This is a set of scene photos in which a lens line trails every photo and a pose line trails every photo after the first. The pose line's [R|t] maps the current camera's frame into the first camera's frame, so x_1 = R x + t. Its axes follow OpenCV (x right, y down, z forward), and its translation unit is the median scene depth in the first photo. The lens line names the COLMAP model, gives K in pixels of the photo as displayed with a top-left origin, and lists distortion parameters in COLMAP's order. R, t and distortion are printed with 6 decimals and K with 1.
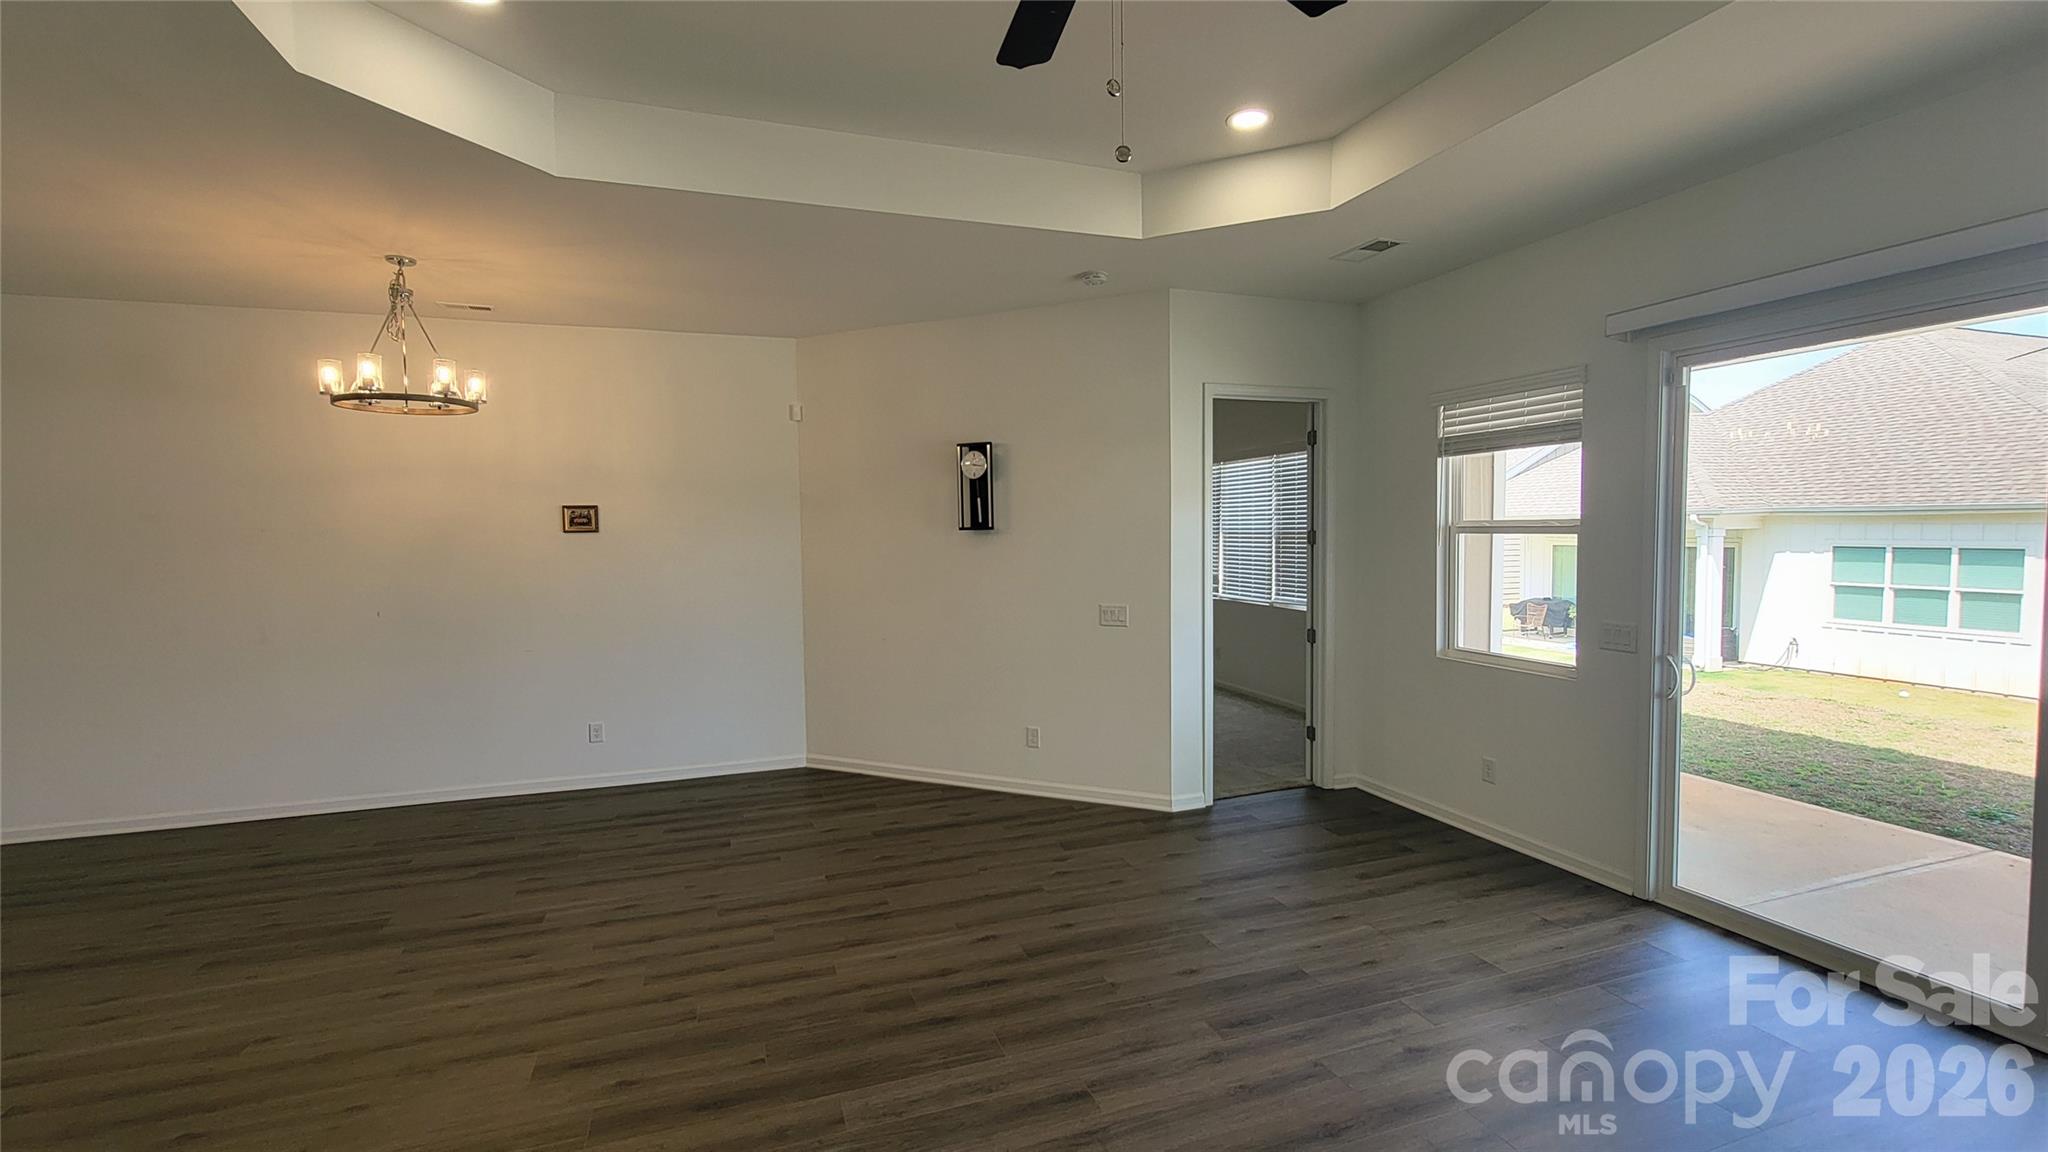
lens RADIAL K [[892.9, 0, 1034.8], [0, 892.9, 577.3], [0, 0, 1]] dist [-0.003324, 0.000076]
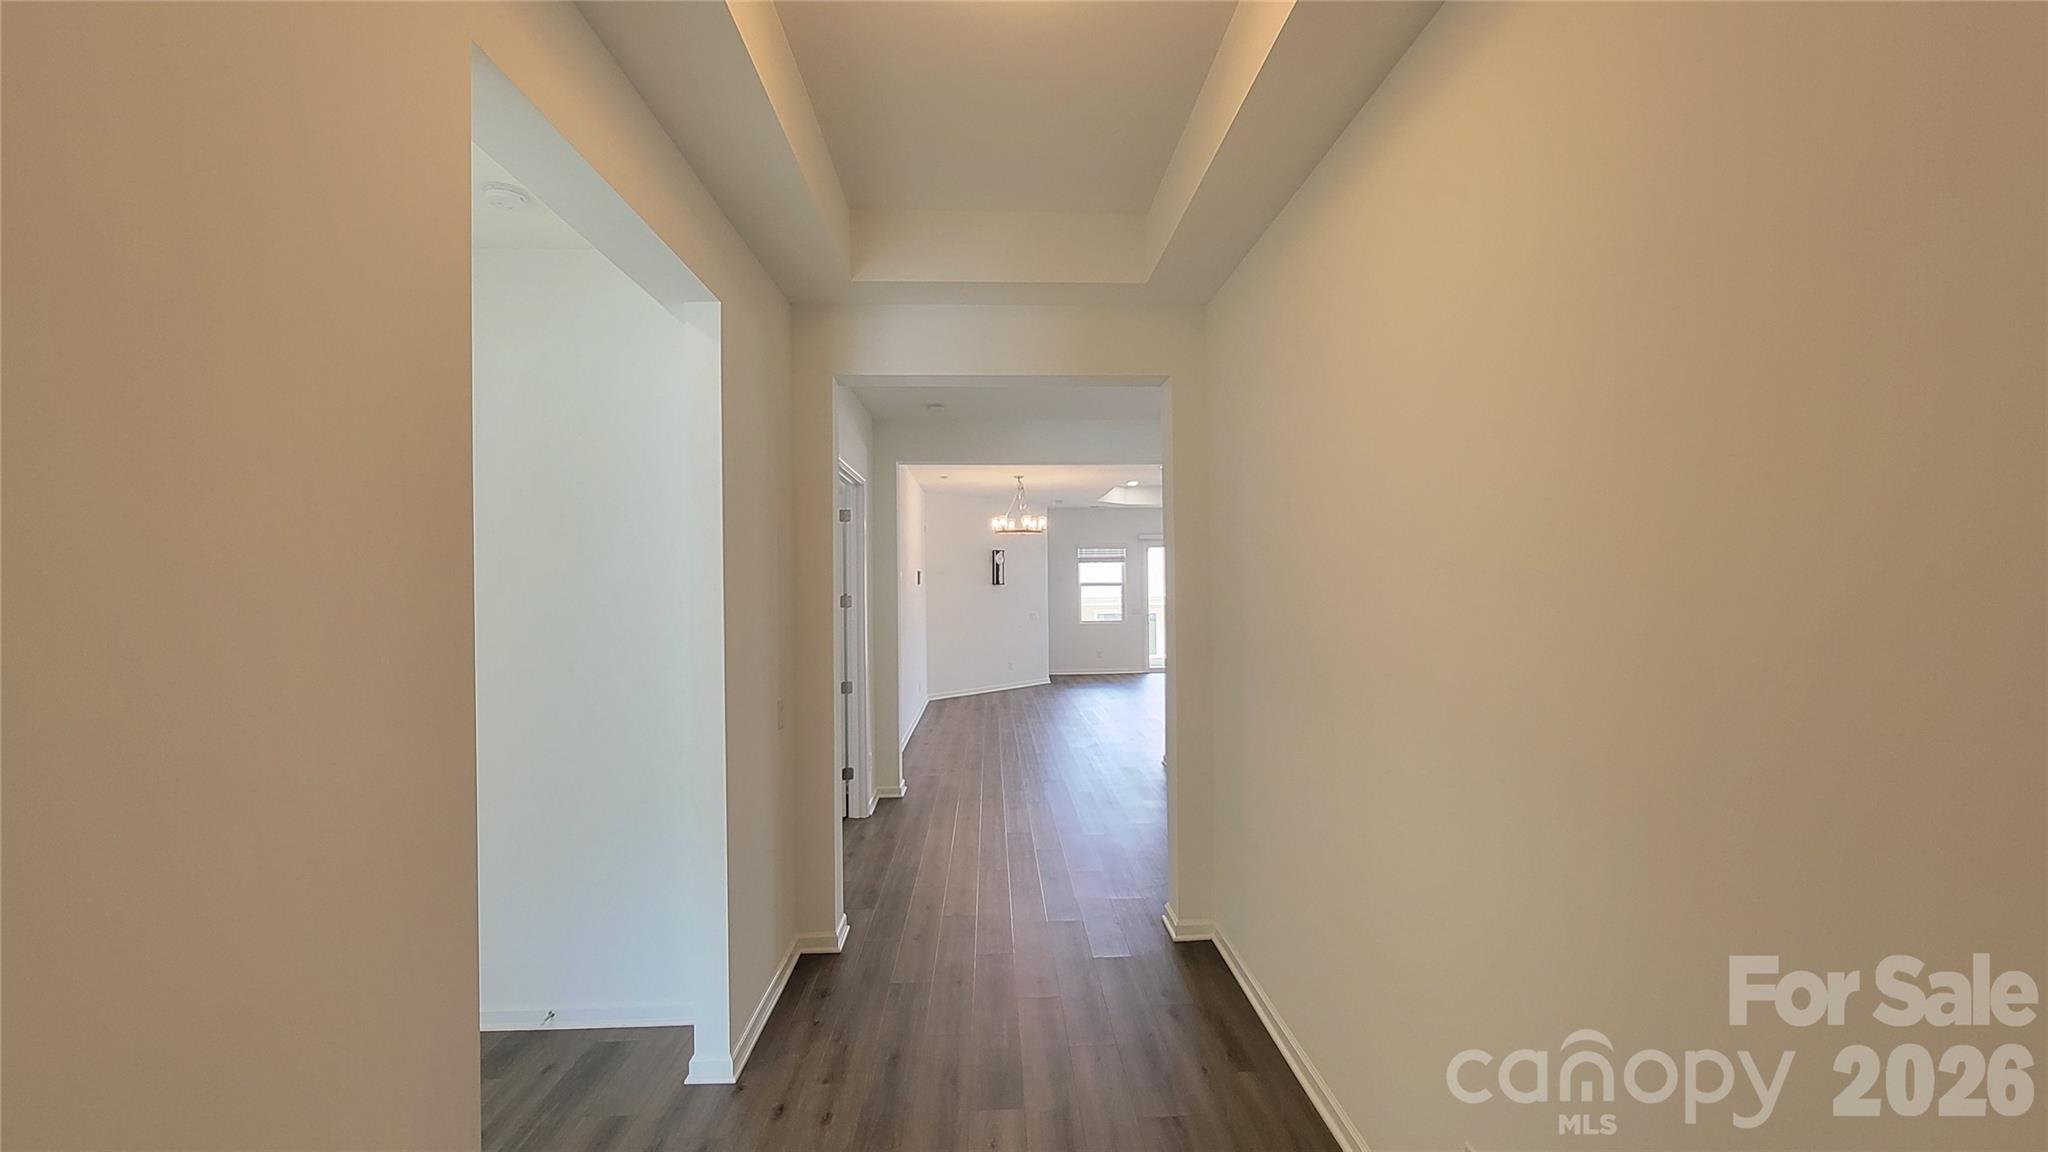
lens RADIAL K [[887.5, 0, 1032.5], [0, 887.5, 576.8], [0, 0, 1]] dist [-0.008261, -0.000039]
pose [[0.293061, 0.014908, 0.955978, -2.811012], [0.058169, 0.997748, -0.033391, 0.015959], [-0.954323, 0.065394, 0.291534, 0.204326]]
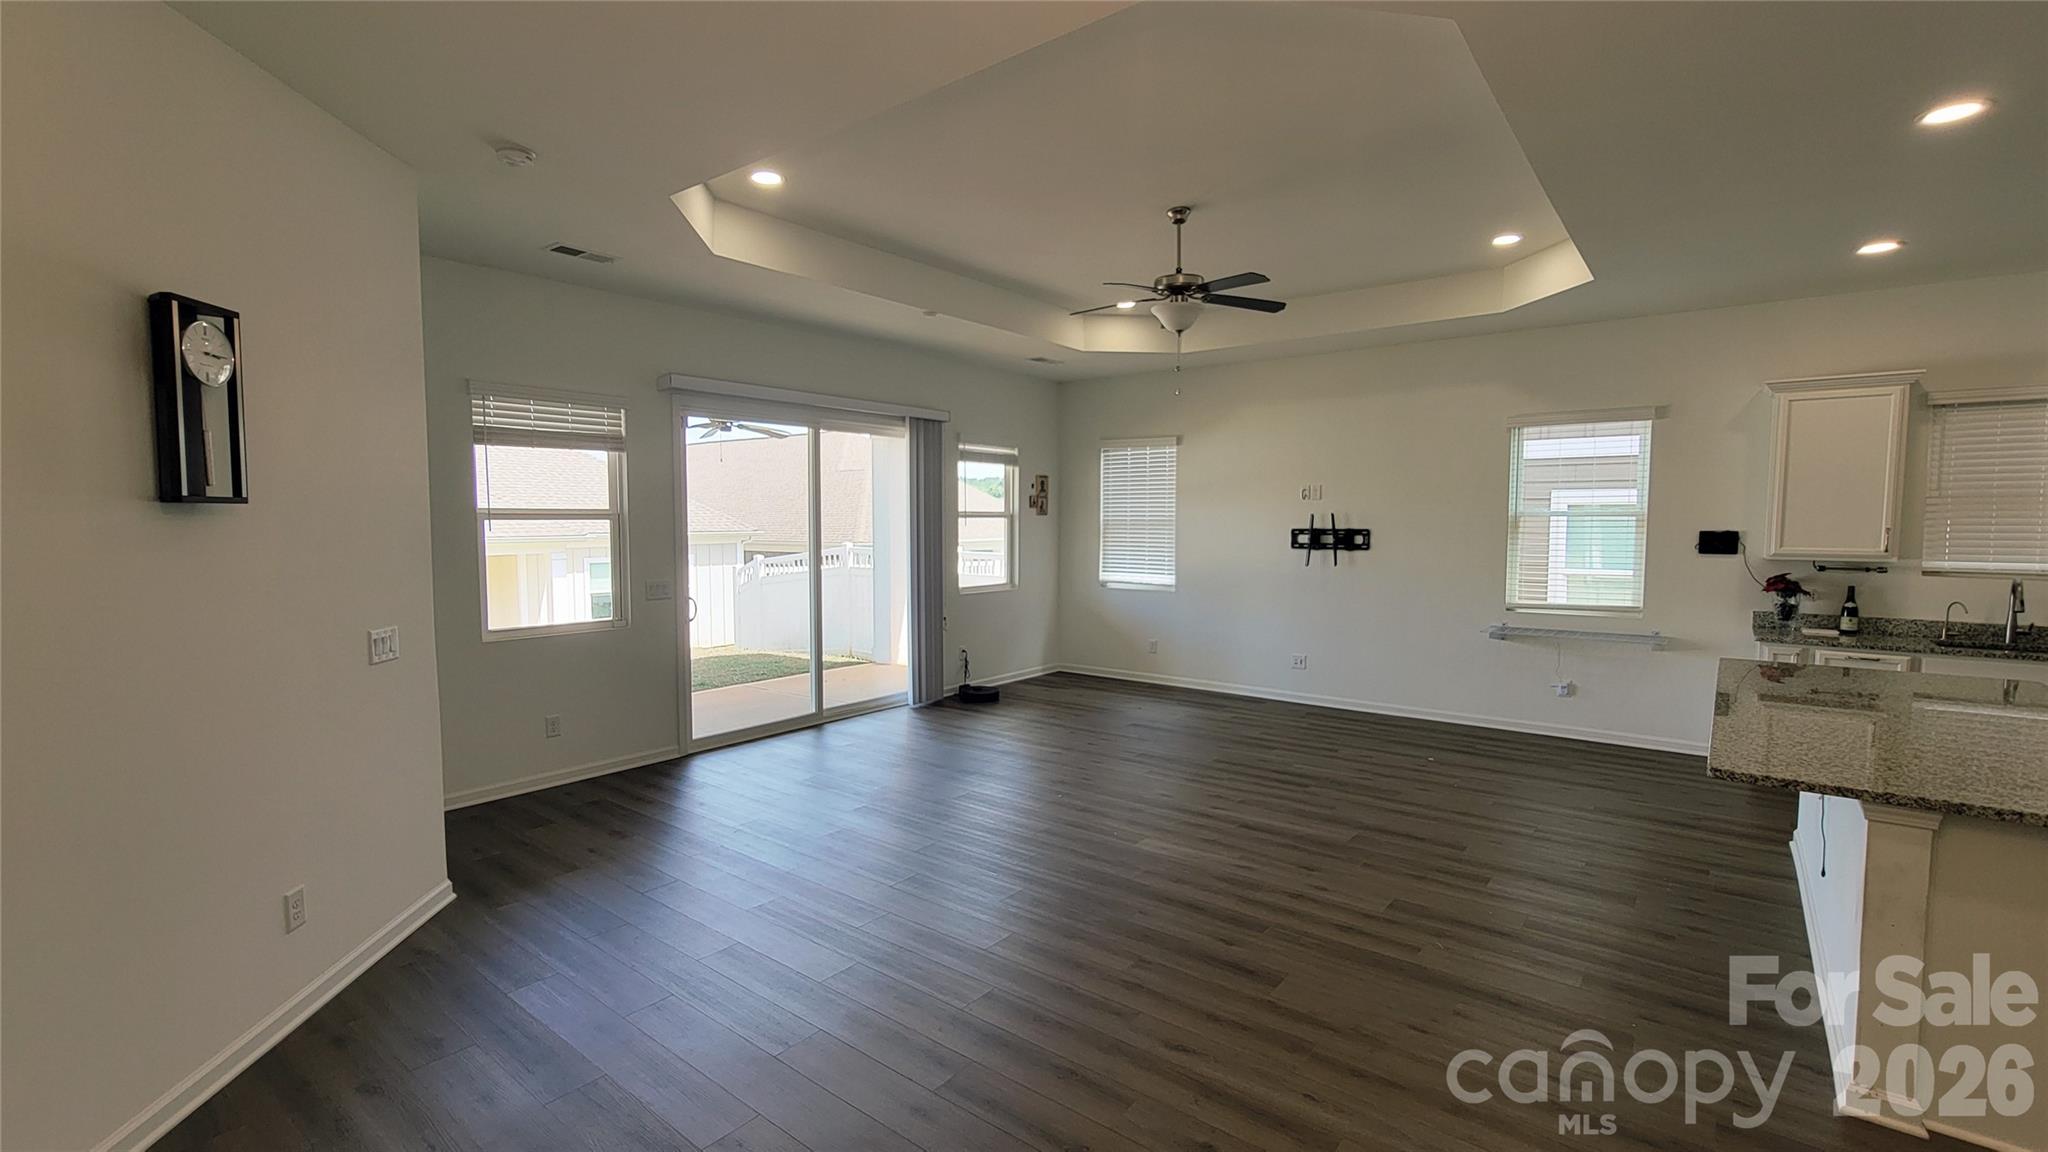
lens RADIAL K [[887.5, 0, 1032.5], [0, 887.5, 576.8], [0, 0, 1]] dist [-0.008261, -0.000039]
pose [[-0.531170, -0.043719, 0.846136, -0.749922], [0.052978, 0.995000, 0.084668, -0.037320], [-0.845607, 0.089800, -0.526198, 1.025909]]
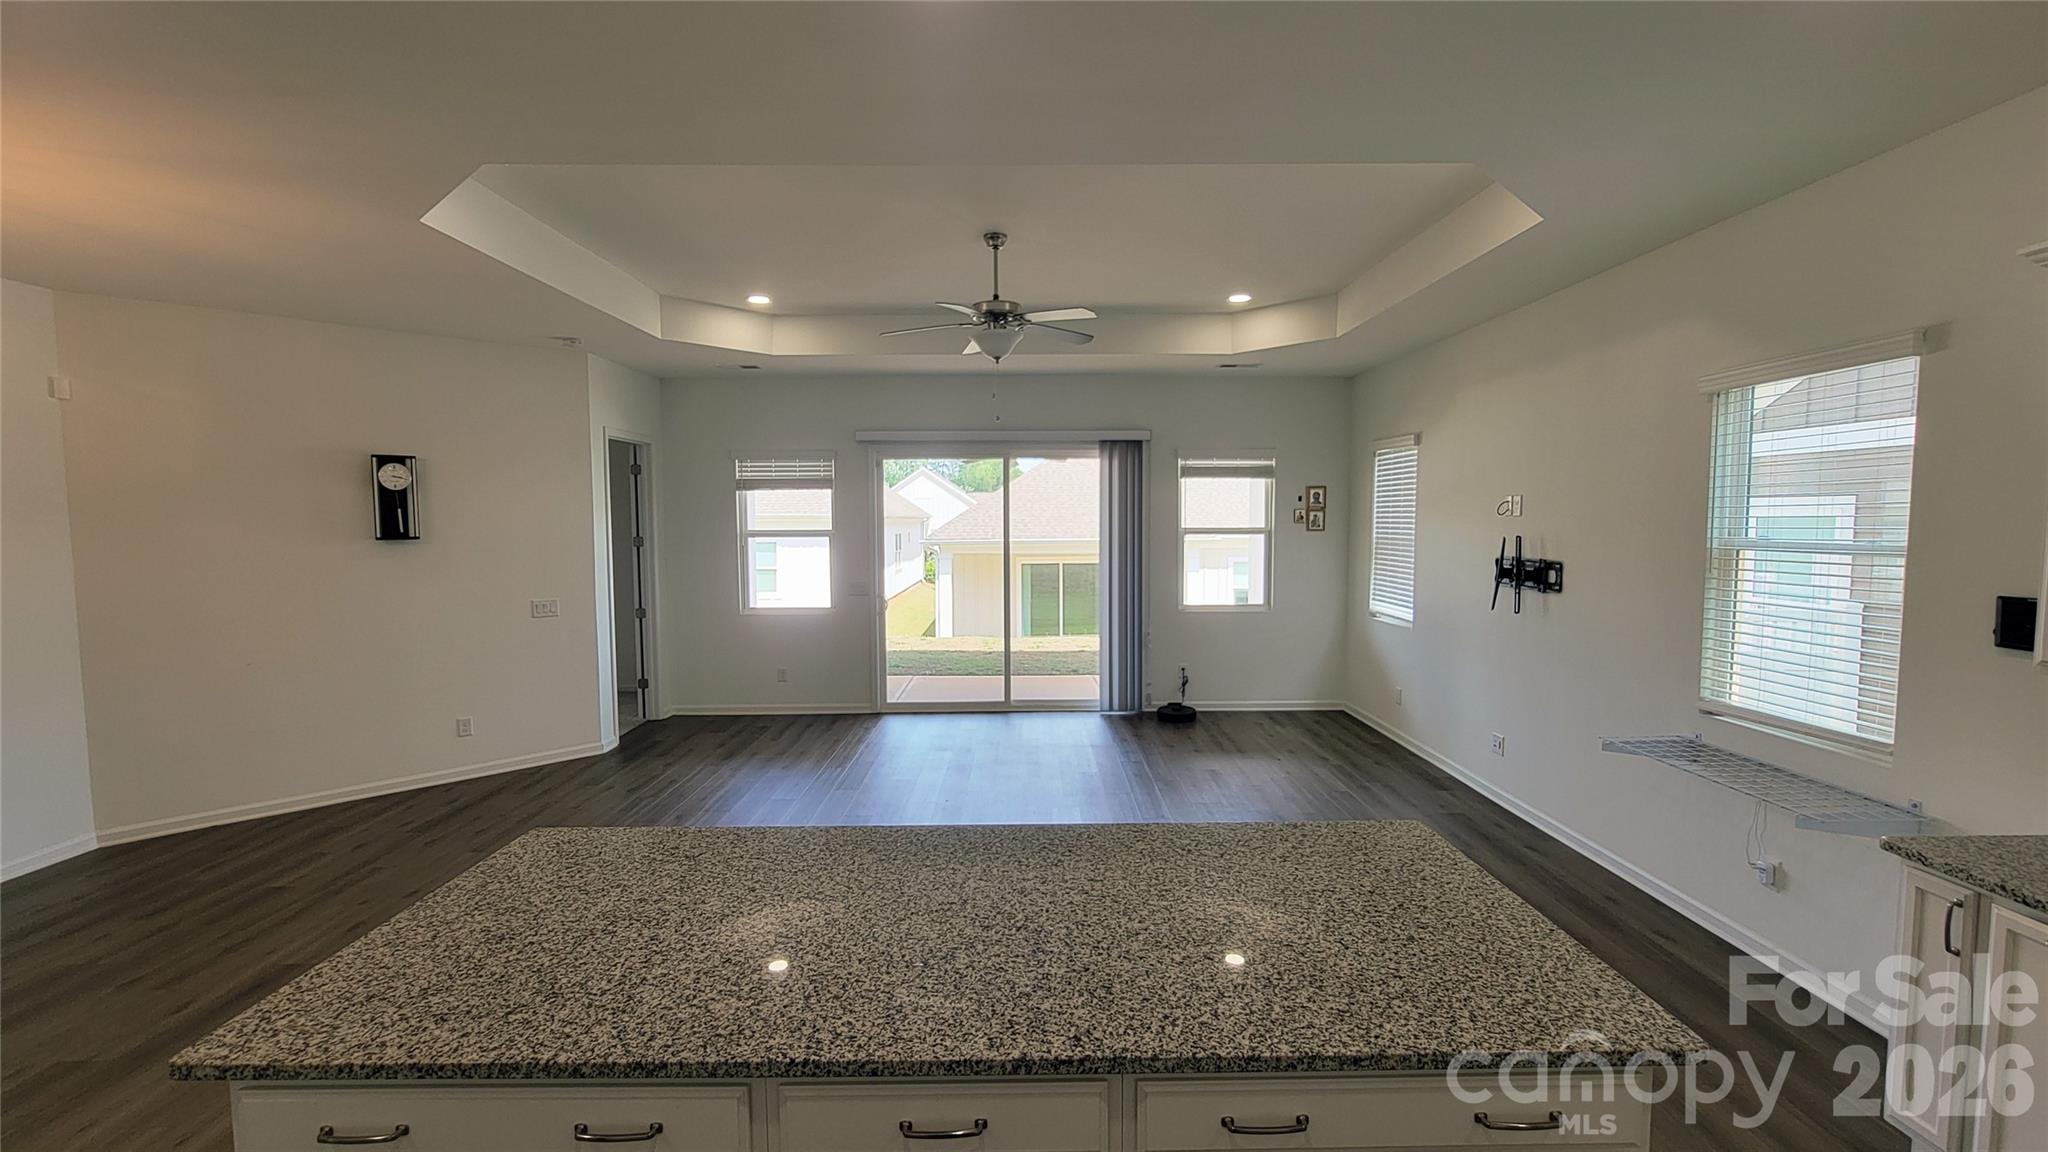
lens RADIAL K [[892.9, 0, 1034.8], [0, 892.9, 577.3], [0, 0, 1]] dist [-0.003324, 0.000076]
pose [[0.329338, -0.052821, 0.942733, -0.918551], [0.052568, 0.997911, 0.037549, -0.010887], [-0.942748, 0.037191, 0.331427, -0.039971]]
